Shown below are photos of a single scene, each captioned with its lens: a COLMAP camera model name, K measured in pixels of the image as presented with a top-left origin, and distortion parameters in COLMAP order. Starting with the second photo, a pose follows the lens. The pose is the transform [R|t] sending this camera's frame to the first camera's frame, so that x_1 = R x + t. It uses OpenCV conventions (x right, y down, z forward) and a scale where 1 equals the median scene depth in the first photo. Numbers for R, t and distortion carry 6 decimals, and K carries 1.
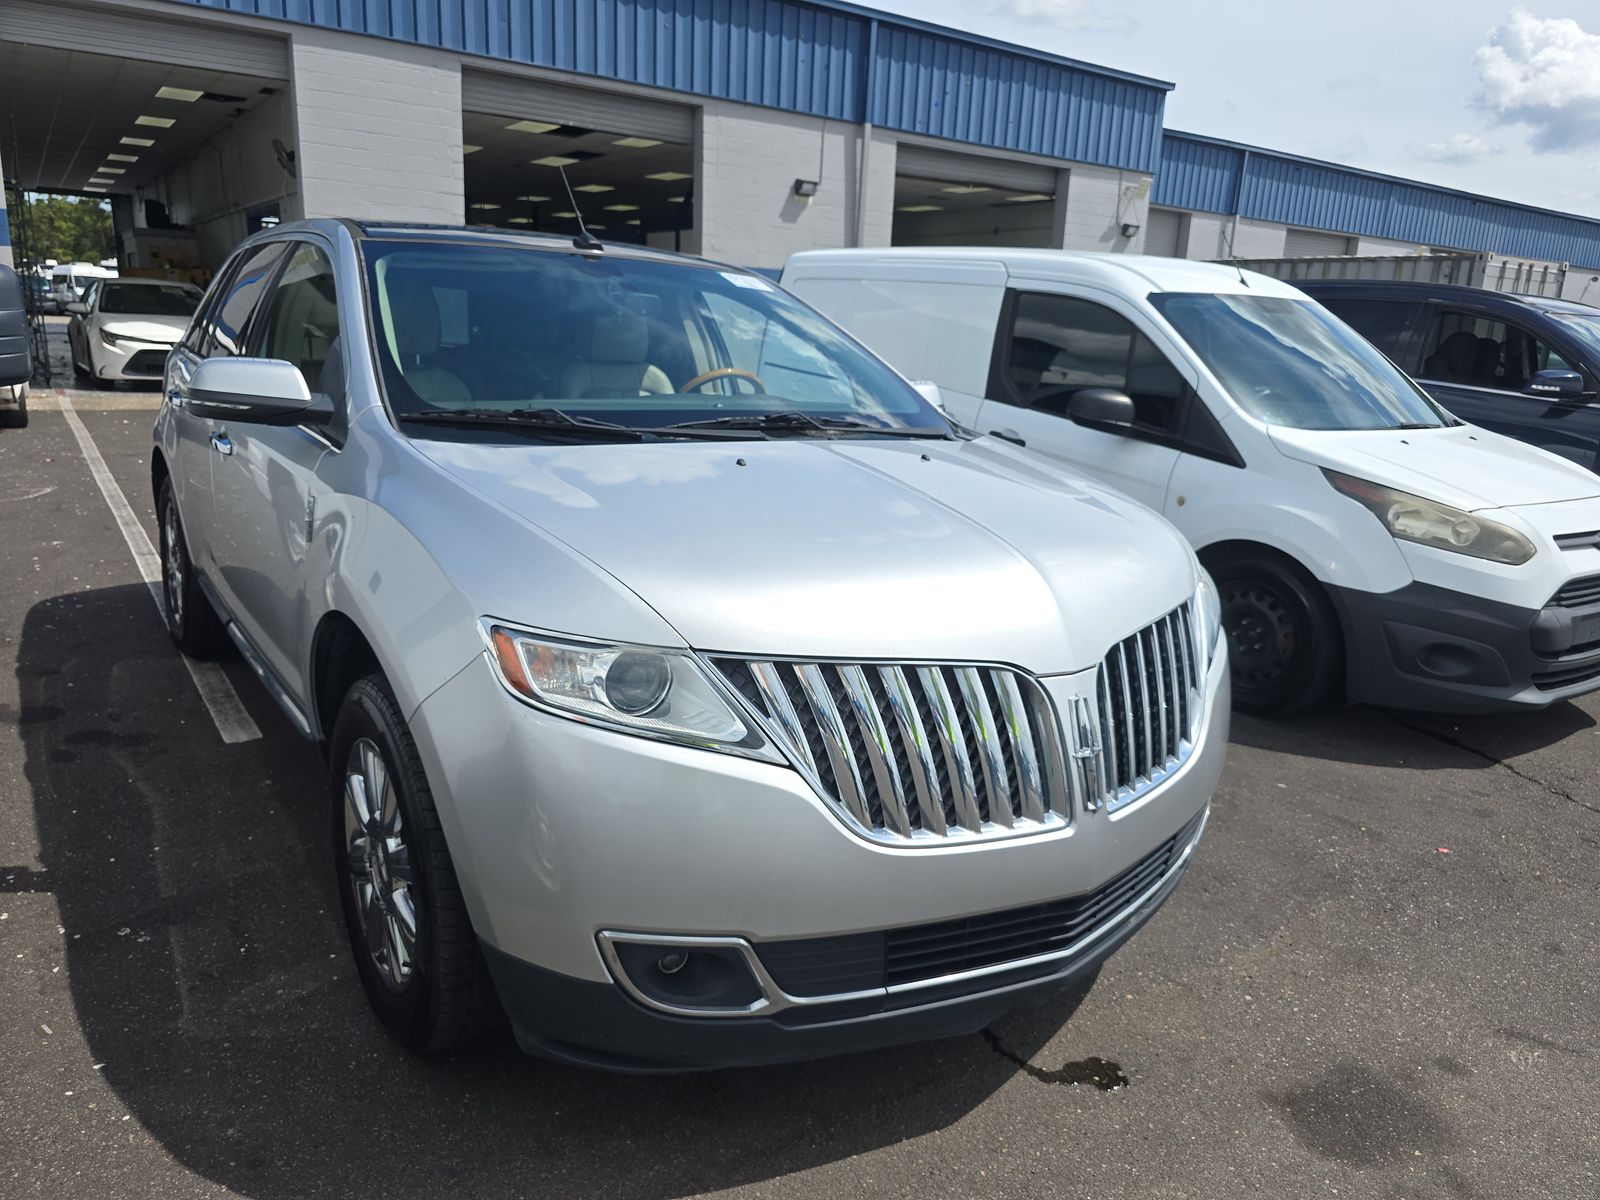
lens RADIAL K [[1097.7, 0, 795.3], [0, 1097.7, 601.3], [0, 0, 1]] dist [0.035285, -0.034976]
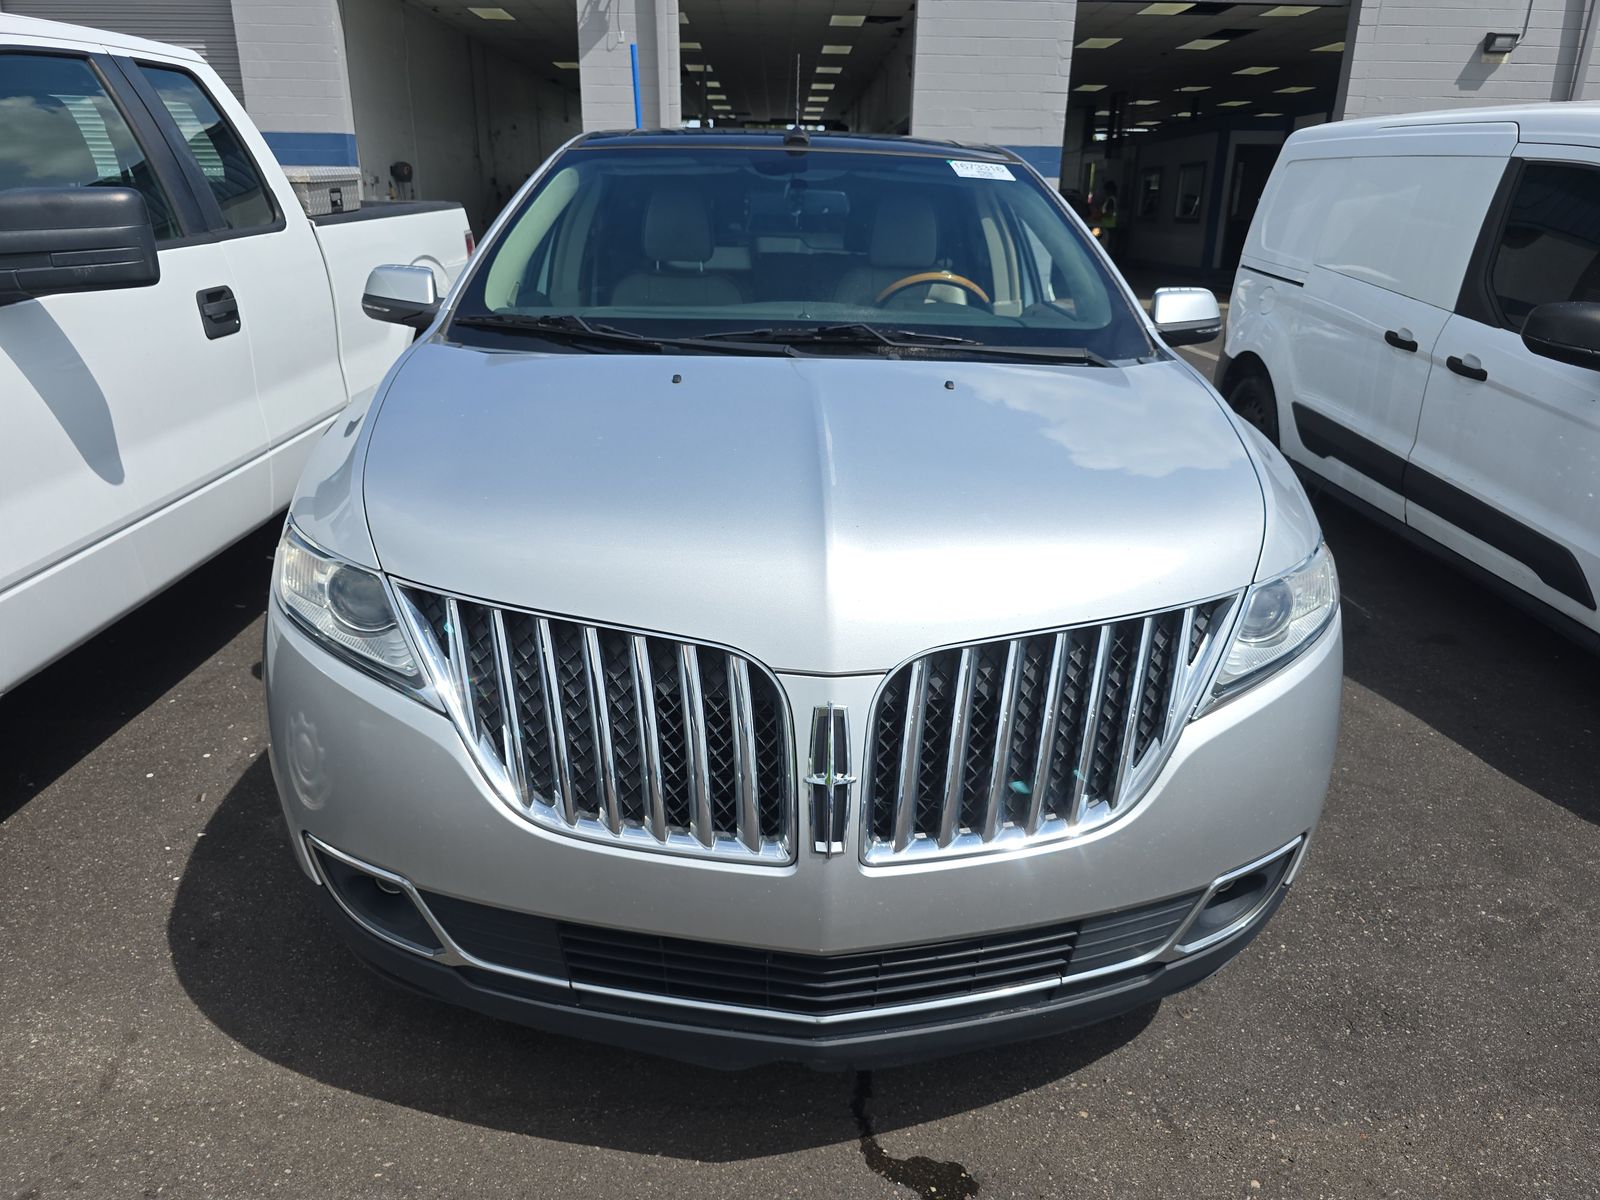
lens RADIAL K [[1097.7, 0, 799.9], [0, 1097.7, 599.0], [0, 0, 1]] dist [0.035285, -0.034976]
pose [[0.834516, 0.152858, -0.529356, 0.493175], [-0.111894, 0.987743, 0.108825, -0.053582], [0.539503, -0.031584, 0.841391, 0.269196]]
